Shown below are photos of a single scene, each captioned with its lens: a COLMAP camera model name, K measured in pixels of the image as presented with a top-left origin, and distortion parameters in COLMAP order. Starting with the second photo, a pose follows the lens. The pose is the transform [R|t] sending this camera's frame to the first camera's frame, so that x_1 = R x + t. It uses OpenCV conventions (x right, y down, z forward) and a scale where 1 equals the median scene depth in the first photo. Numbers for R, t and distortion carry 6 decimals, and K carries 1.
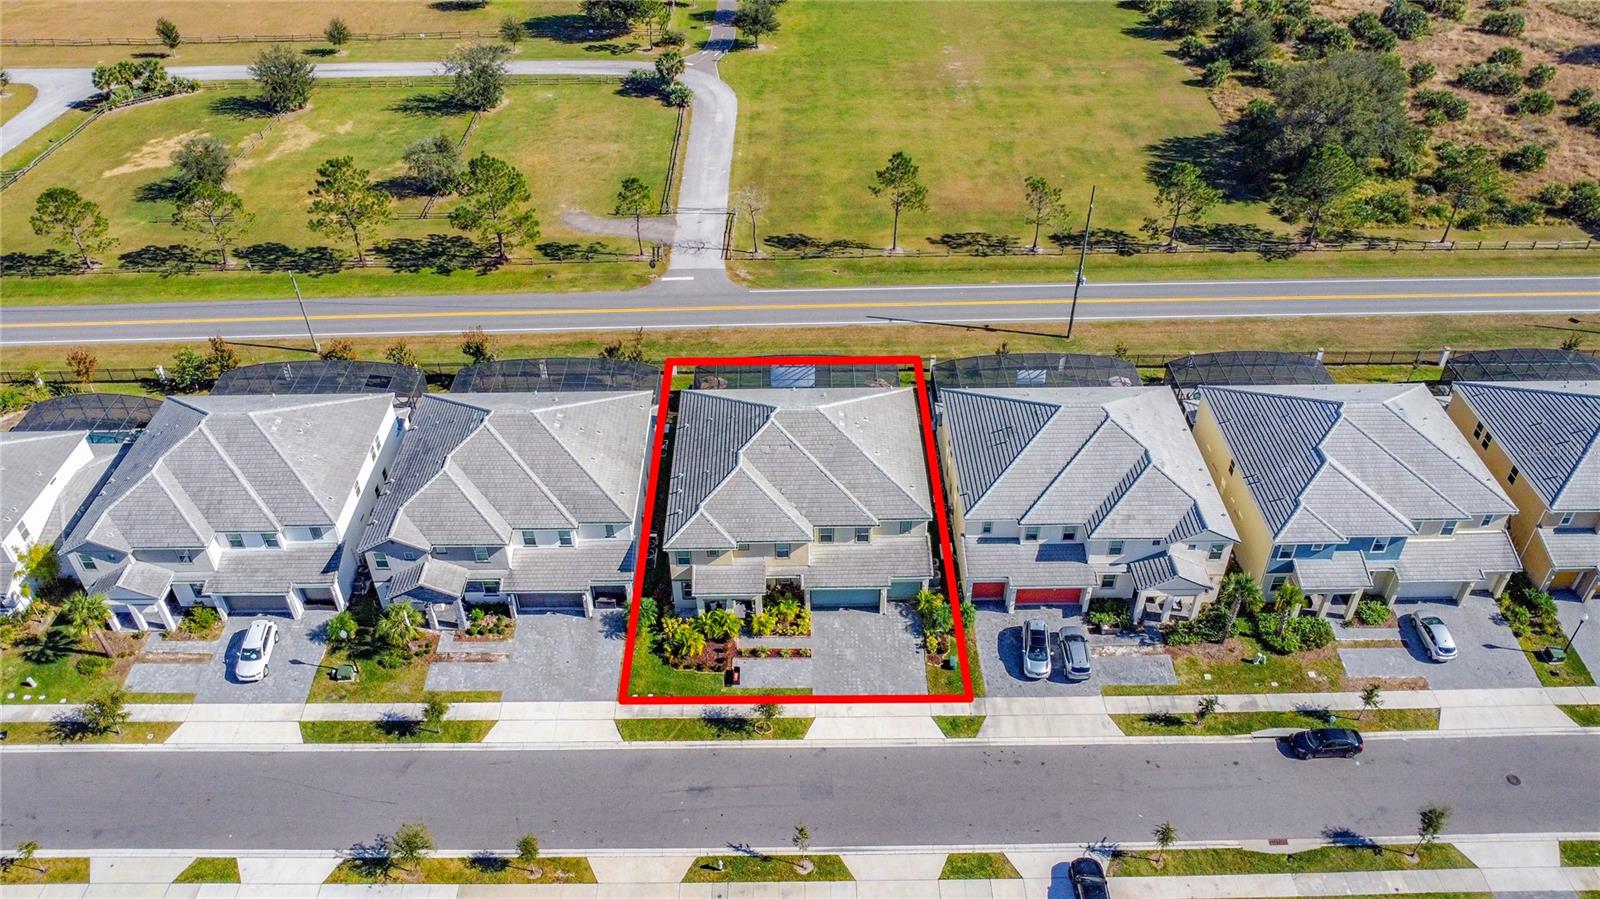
lens RADIAL K [[1155.7, 0, 800.0], [0, 1155.7, 449.5], [0, 0, 1]] dist [-0.027701, -0.010506]
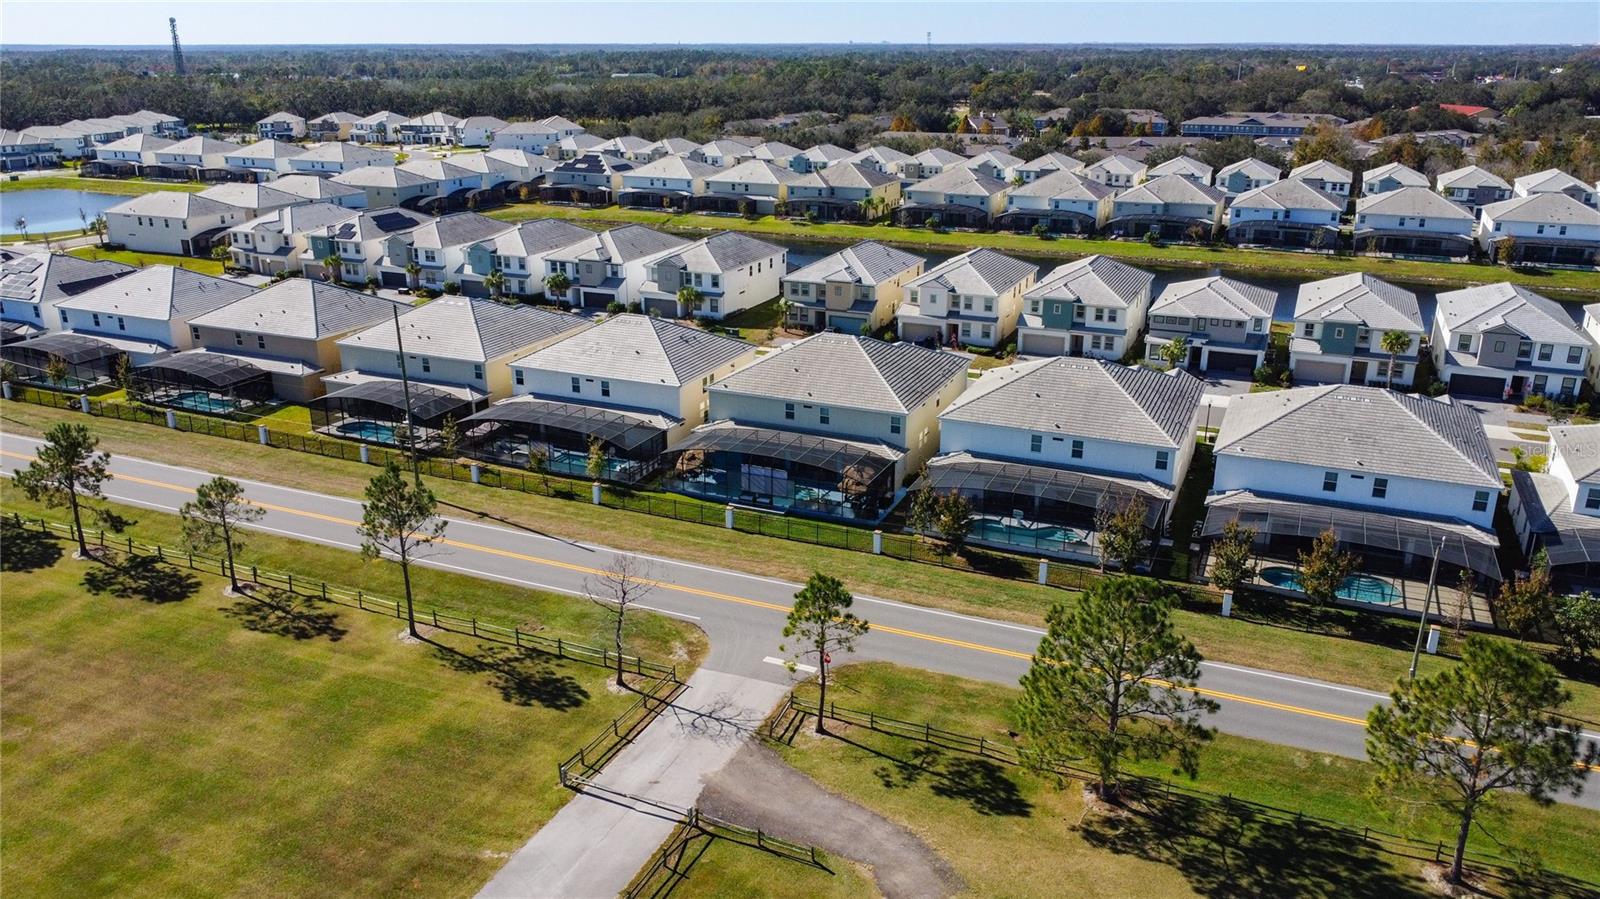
lens RADIAL K [[1187.3, 0, 791.9], [0, 1187.3, 449.3], [0, 0, 1]] dist [0.007698, -0.028451]
pose [[-0.909008, -0.126475, 0.397126, -0.482009], [0.263157, 0.564717, 0.782204, -0.982959], [-0.323193, 0.815536, -0.480049, 1.767202]]
